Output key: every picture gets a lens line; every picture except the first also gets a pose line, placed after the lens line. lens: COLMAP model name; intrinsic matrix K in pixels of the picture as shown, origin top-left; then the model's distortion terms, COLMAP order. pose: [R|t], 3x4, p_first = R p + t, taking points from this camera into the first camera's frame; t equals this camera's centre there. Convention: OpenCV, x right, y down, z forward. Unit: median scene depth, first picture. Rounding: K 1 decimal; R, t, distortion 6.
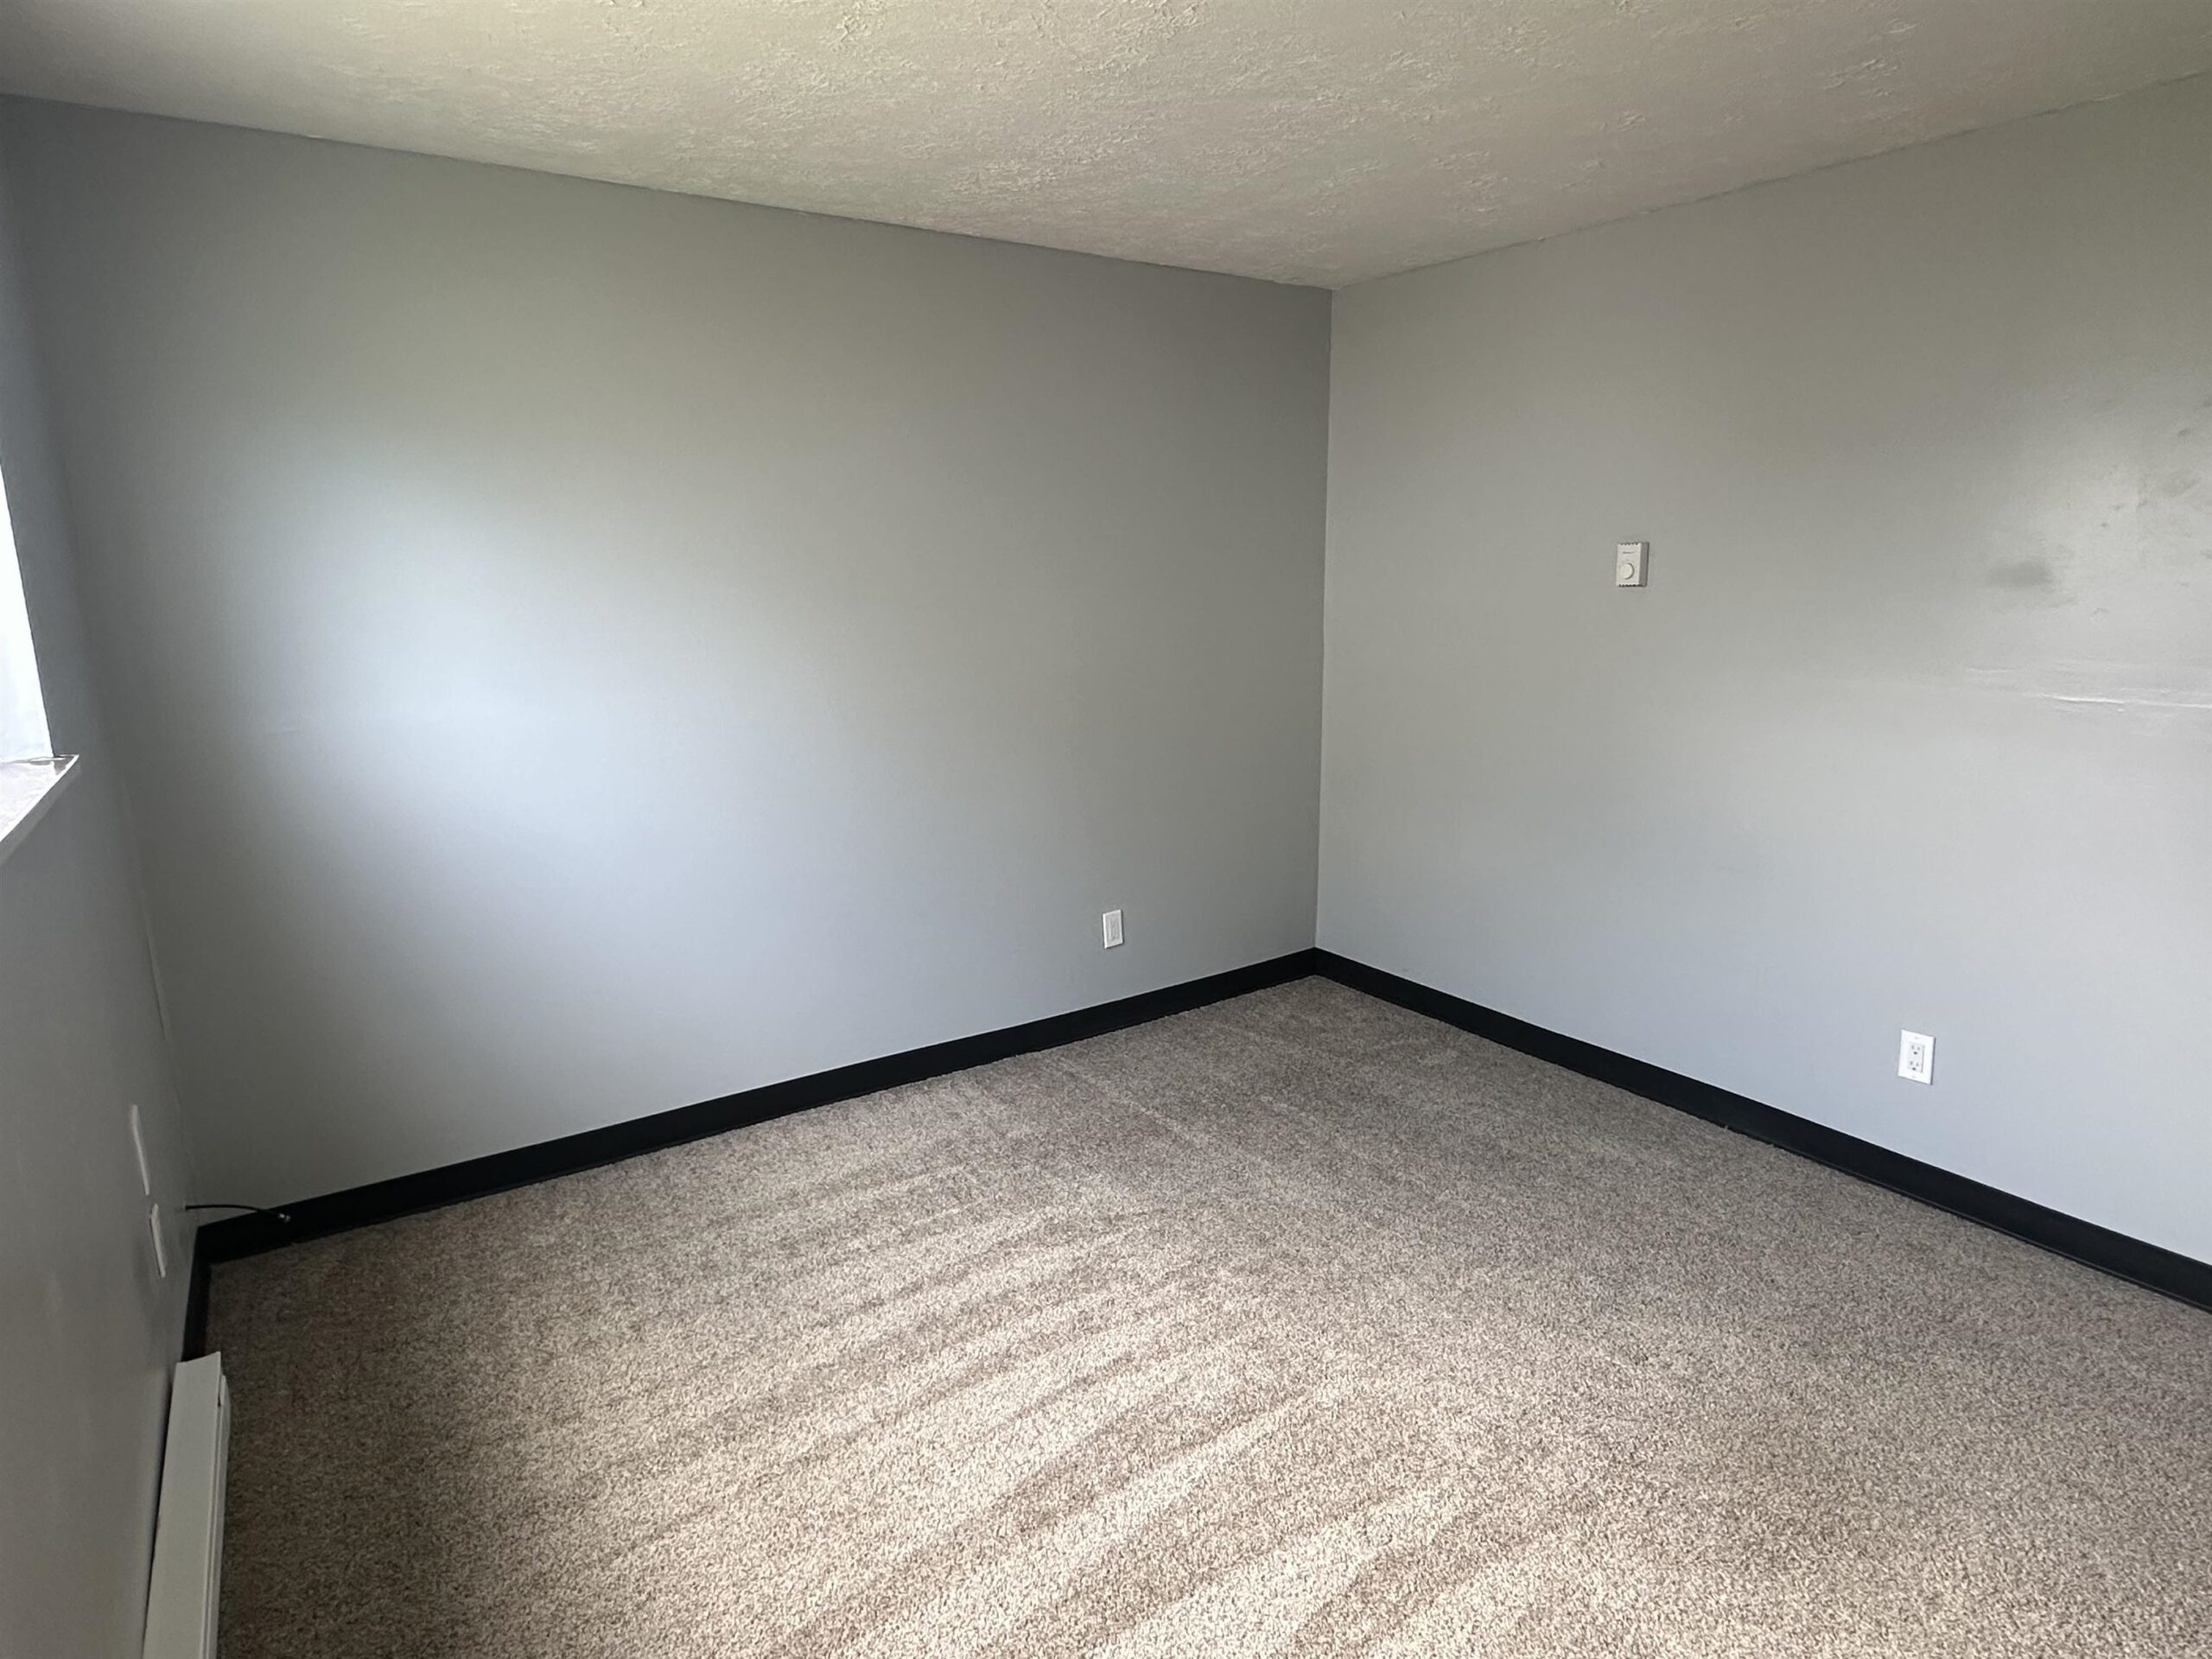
lens RADIAL K [[1263.2, 0, 1106.0], [0, 1263.2, 829.5], [0, 0, 1]] dist [0.003293, 0.000619]
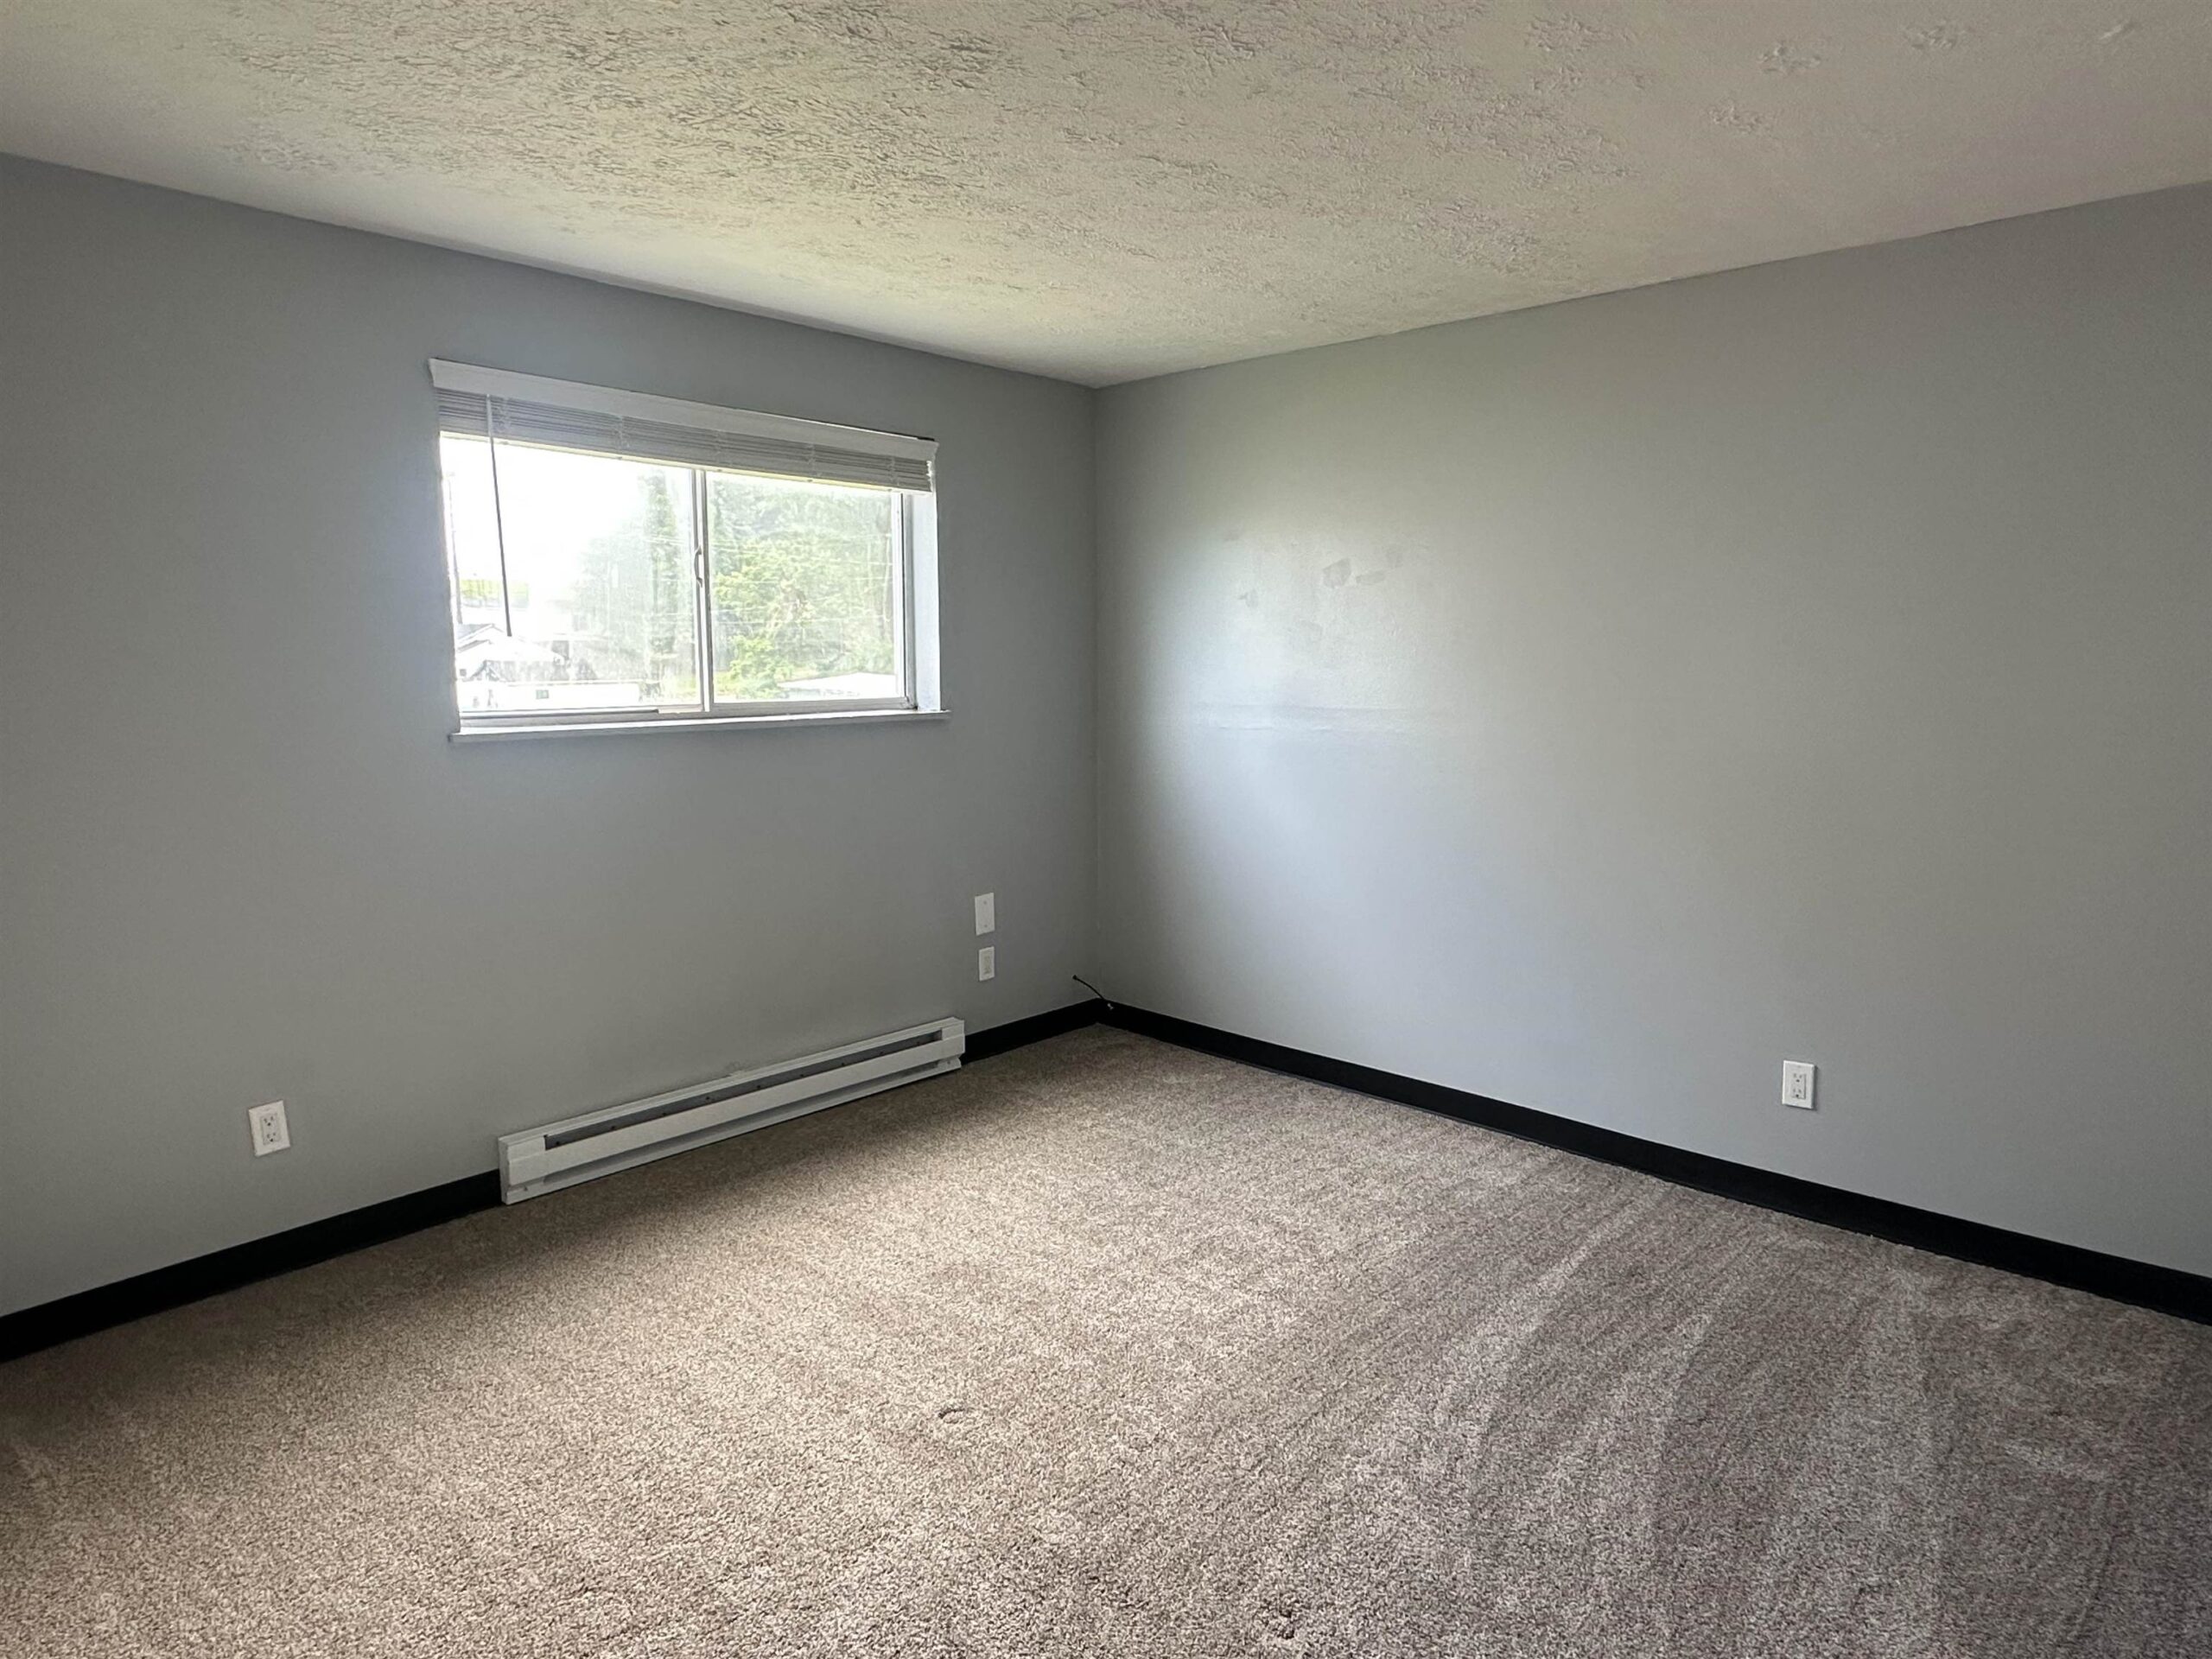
lens RADIAL K [[1263.2, 0, 1106.0], [0, 1263.2, 829.5], [0, 0, 1]] dist [0.003293, 0.000619]
pose [[0.221337, 0.157874, -0.962333, 0.814271], [-0.192268, 0.974504, 0.115649, -0.108387], [0.956056, 0.159428, 0.246048, 0.444307]]
